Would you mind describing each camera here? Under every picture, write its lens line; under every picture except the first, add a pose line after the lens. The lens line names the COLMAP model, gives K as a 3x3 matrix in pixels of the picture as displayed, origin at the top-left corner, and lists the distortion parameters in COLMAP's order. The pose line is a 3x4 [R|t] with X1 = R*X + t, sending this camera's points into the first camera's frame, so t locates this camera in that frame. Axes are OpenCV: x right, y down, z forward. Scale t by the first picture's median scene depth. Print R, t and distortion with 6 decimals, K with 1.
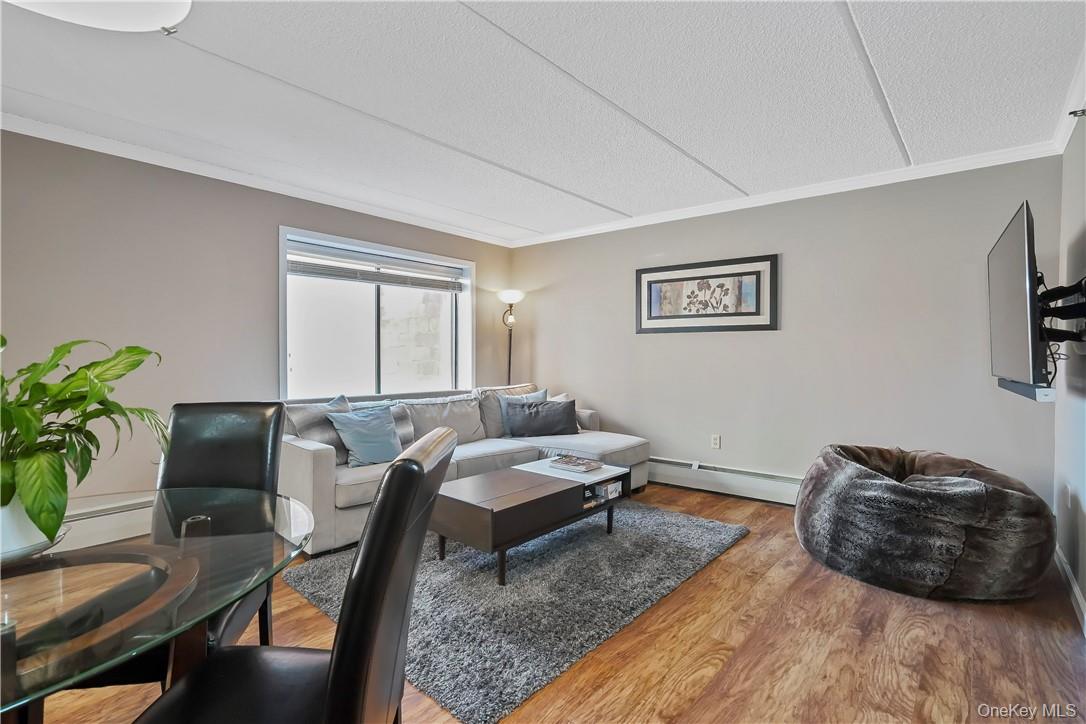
lens RADIAL K [[506.7, 0, 528.2], [0, 506.7, 360.6], [0, 0, 1]] dist [-0.001933, 0.013052]
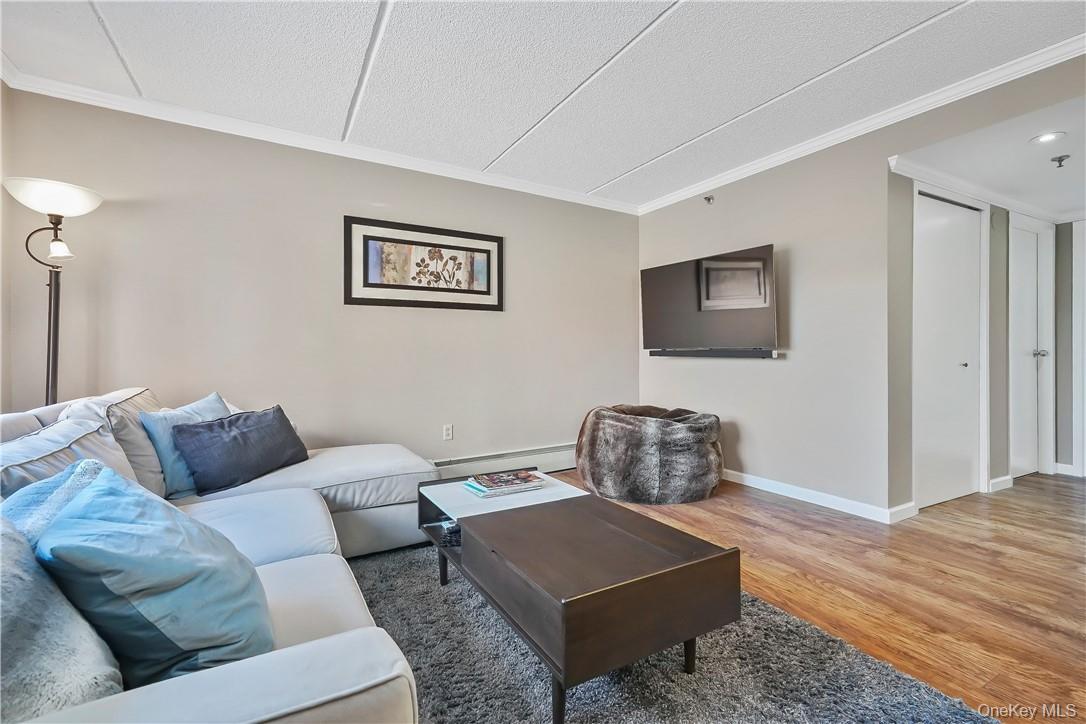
lens RADIAL K [[508.9, 0, 519.2], [0, 508.9, 348.1], [0, 0, 1]] dist [-0.005513, 0.010339]
pose [[0.302175, 0.001619, 0.953251, -0.448737], [0.017688, 0.999817, -0.007305, 0.021199], [-0.953088, 0.019068, 0.302091, 0.614551]]
